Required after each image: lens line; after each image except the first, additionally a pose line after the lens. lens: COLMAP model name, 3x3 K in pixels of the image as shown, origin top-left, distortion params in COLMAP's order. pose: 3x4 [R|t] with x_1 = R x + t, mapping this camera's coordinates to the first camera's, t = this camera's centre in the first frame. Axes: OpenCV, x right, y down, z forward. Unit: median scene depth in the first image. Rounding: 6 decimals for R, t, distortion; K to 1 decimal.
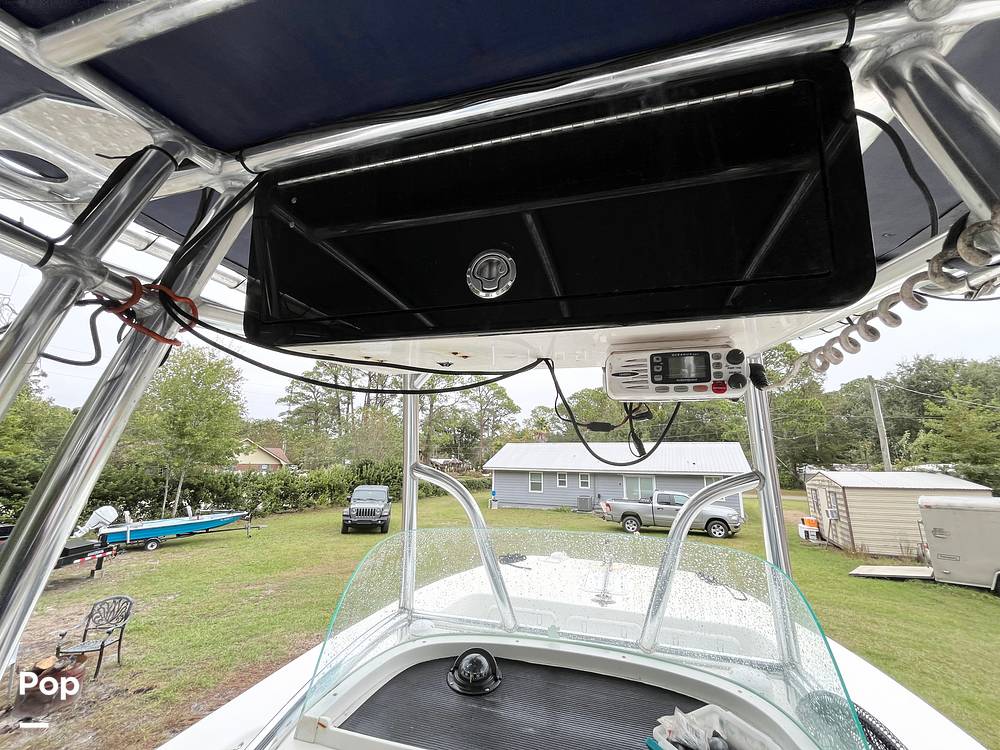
lens RADIAL K [[404.5, 0, 497.0], [0, 404.5, 375.6], [0, 0, 1]] dist [-0.000628, -0.000161]
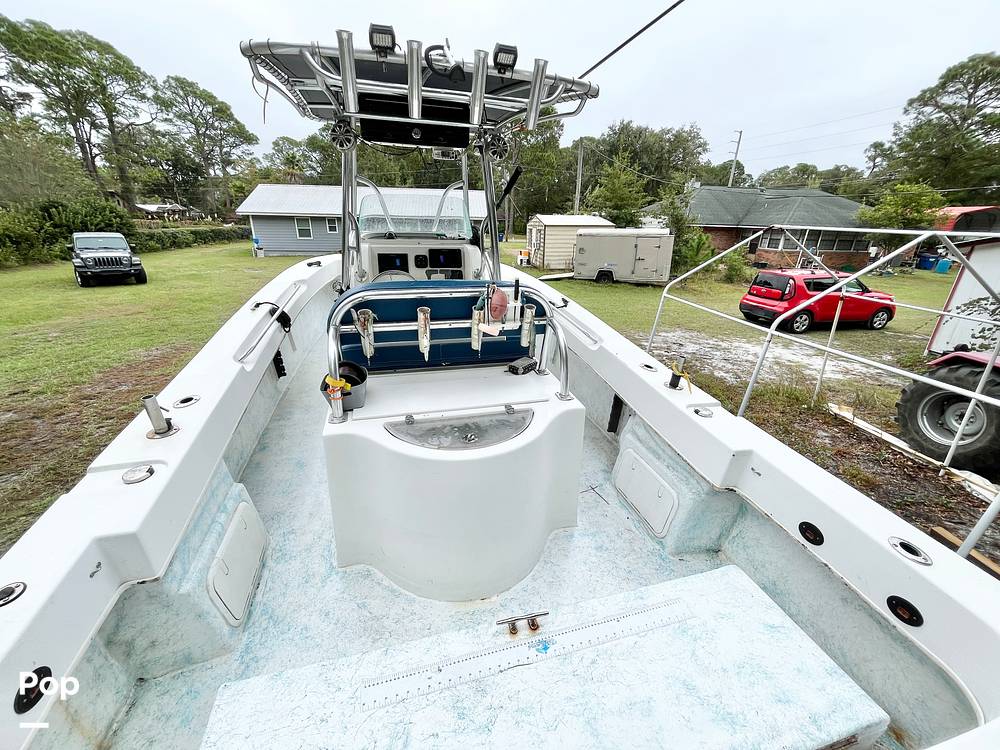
lens RADIAL K [[403.0, 0, 500.2], [0, 403.0, 377.9], [0, 0, 1]] dist [-0.003196, -0.000439]
pose [[0.850911, -0.193144, 0.488514, -0.055451], [-0.117424, 0.836489, 0.535254, -0.012384], [-0.512018, -0.512817, 0.689098, -0.119718]]
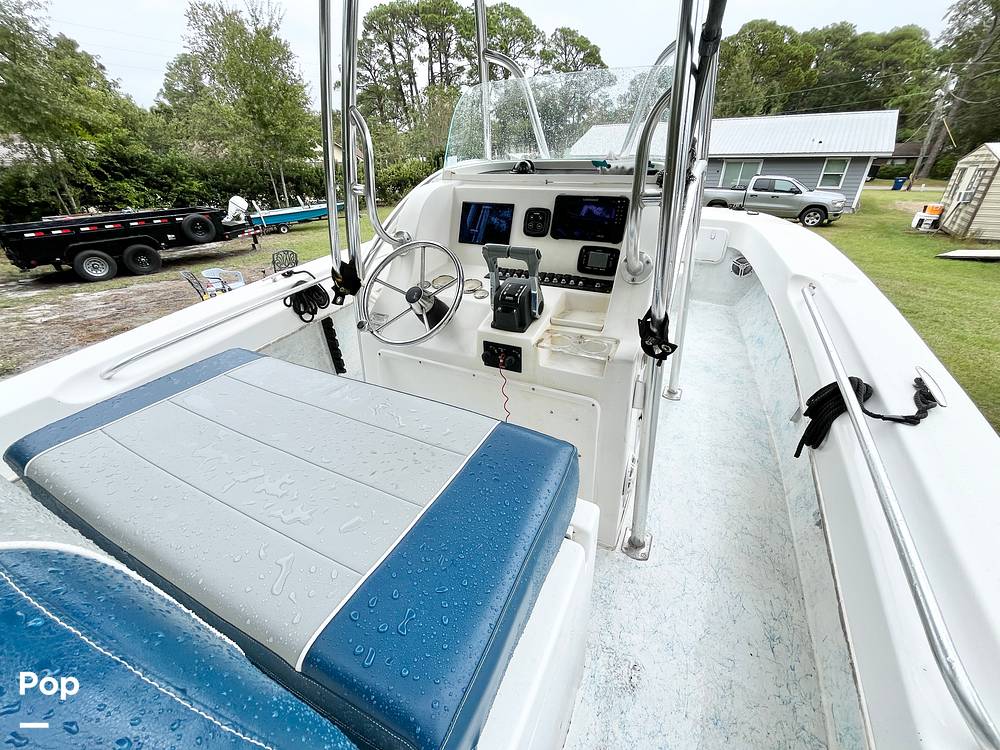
lens RADIAL K [[404.5, 0, 497.0], [0, 404.5, 375.6], [0, 0, 1]] dist [-0.000628, -0.000161]
pose [[0.982806, 0.063592, -0.173345, 0.009751], [0.063718, 0.764342, 0.641655, 0.010139], [0.173299, -0.641668, 0.747148, -0.049123]]
